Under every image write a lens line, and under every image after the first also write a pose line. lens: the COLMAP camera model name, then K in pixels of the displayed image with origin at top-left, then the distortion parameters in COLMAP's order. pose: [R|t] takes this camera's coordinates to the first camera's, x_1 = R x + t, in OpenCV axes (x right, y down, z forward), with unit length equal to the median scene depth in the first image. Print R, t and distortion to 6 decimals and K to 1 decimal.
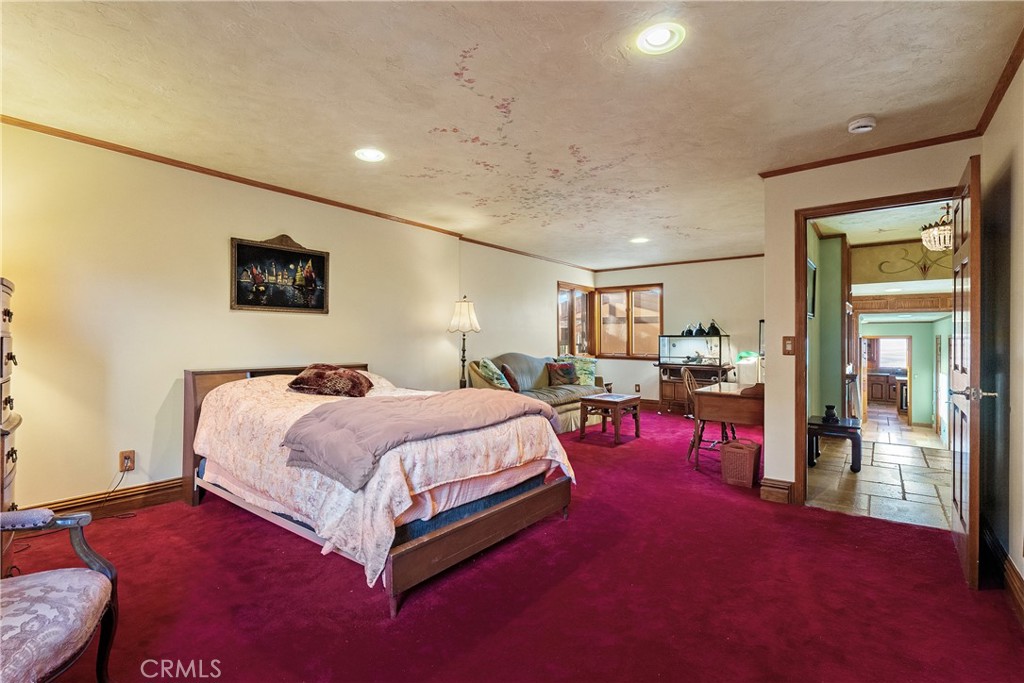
lens RADIAL K [[471.9, 0, 509.2], [0, 471.9, 341.9], [0, 0, 1]] dist [-0.001106, 0.000041]
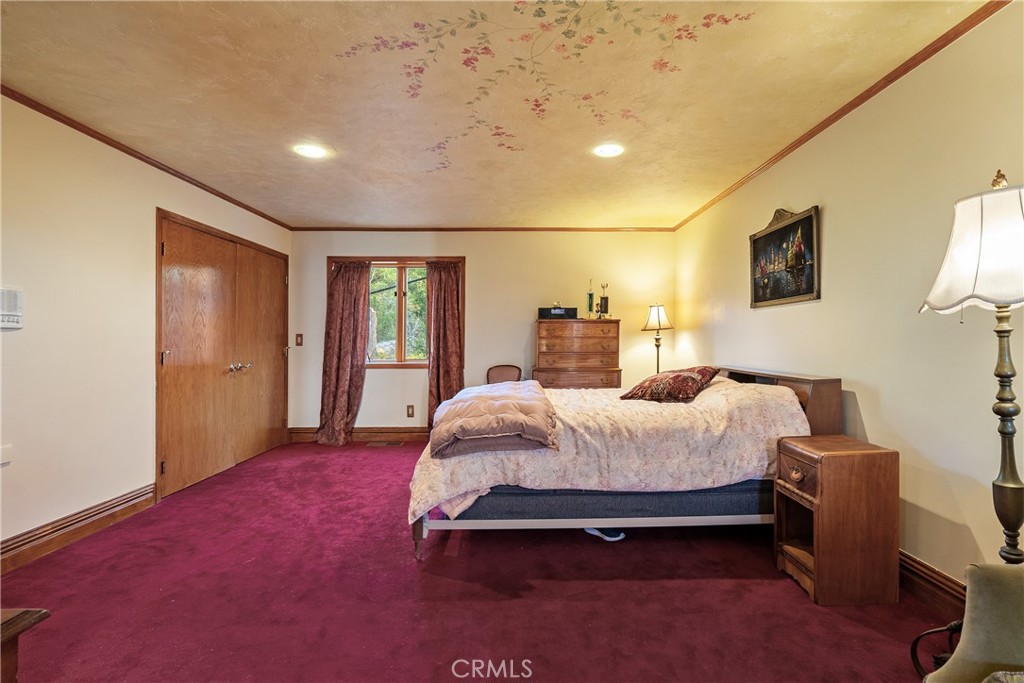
lens RADIAL K [[471.9, 0, 509.7], [0, 471.9, 336.6], [0, 0, 1]] dist [-0.001106, 0.000041]
pose [[-0.791236, -0.007817, -0.611461, 0.373730], [-0.006118, 0.999969, -0.004867, -0.001339], [0.611480, -0.000110, -0.791260, 1.320280]]
